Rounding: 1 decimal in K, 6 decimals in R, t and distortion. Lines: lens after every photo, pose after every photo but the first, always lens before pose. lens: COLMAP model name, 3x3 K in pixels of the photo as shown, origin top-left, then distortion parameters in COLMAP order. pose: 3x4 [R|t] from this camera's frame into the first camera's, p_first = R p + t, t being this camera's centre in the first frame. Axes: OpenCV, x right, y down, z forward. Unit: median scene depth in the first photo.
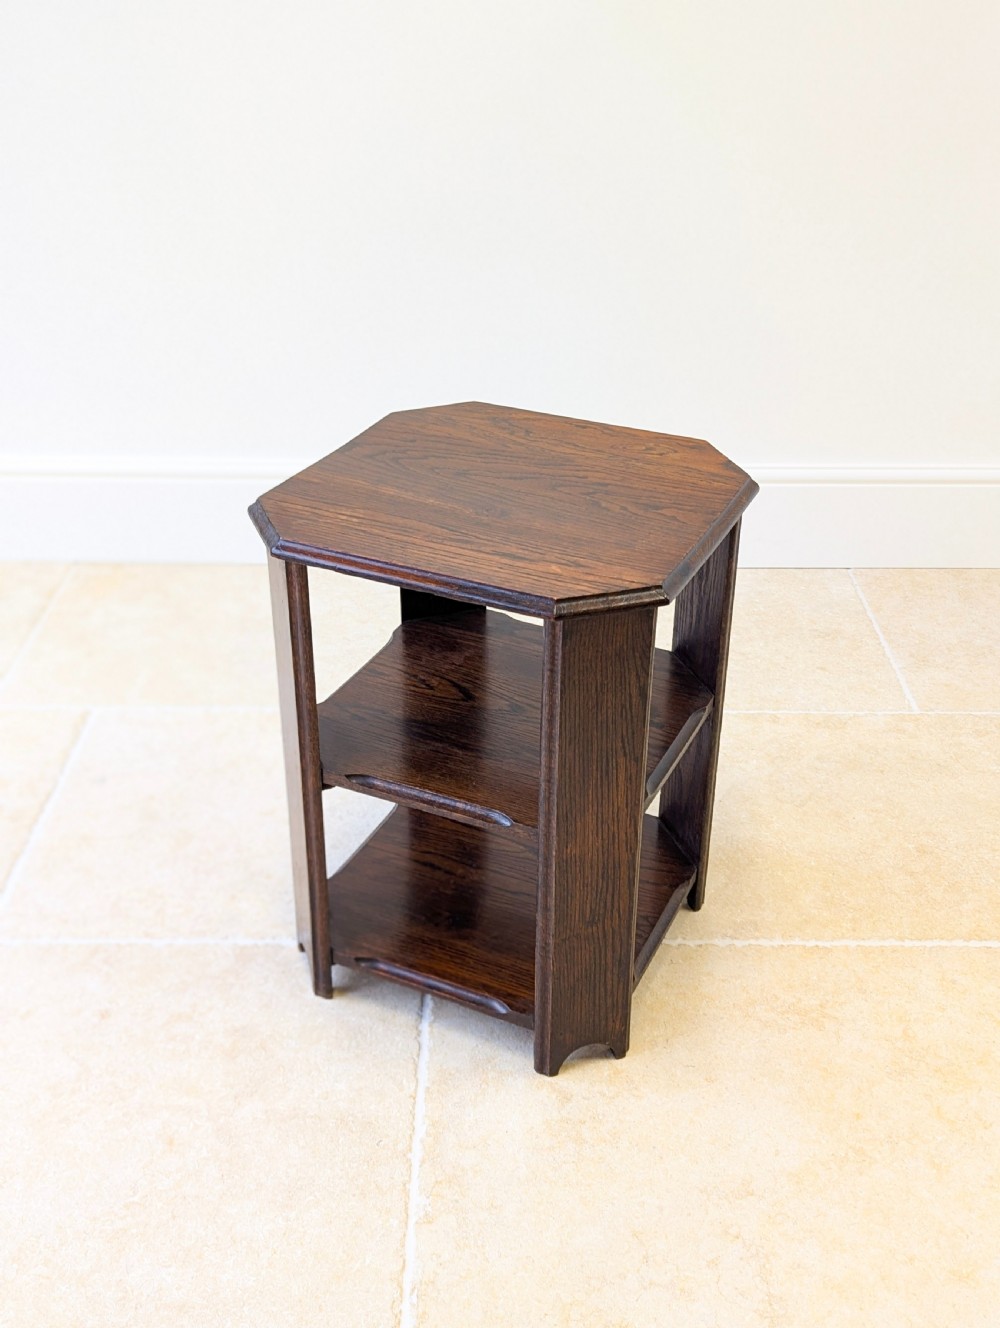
lens RADIAL K [[1432.6, 0, 516.7], [0, 1432.6, 682.9], [0, 0, 1]] dist [0.048544, 0.000000]
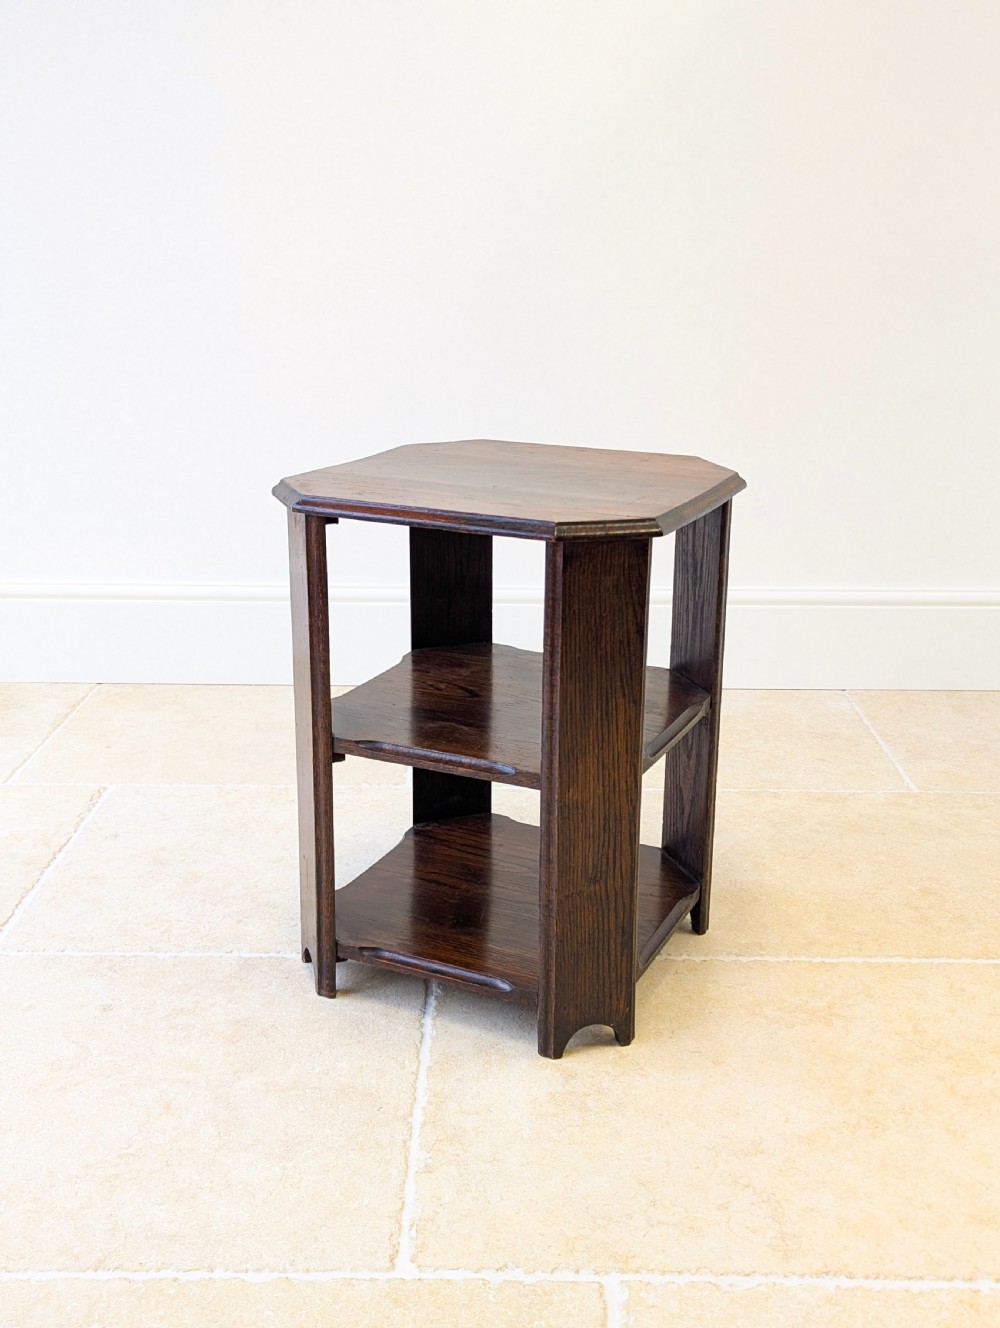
lens RADIAL K [[1432.6, 0, 505.9], [0, 1432.6, 665.2], [0, 0, 1]] dist [0.048544, 0.000000]
pose [[0.999907, 0.000475, -0.013652, 0.003371], [-0.003569, 0.973773, -0.227493, 0.228984], [0.013186, 0.227521, 0.973684, -0.019743]]
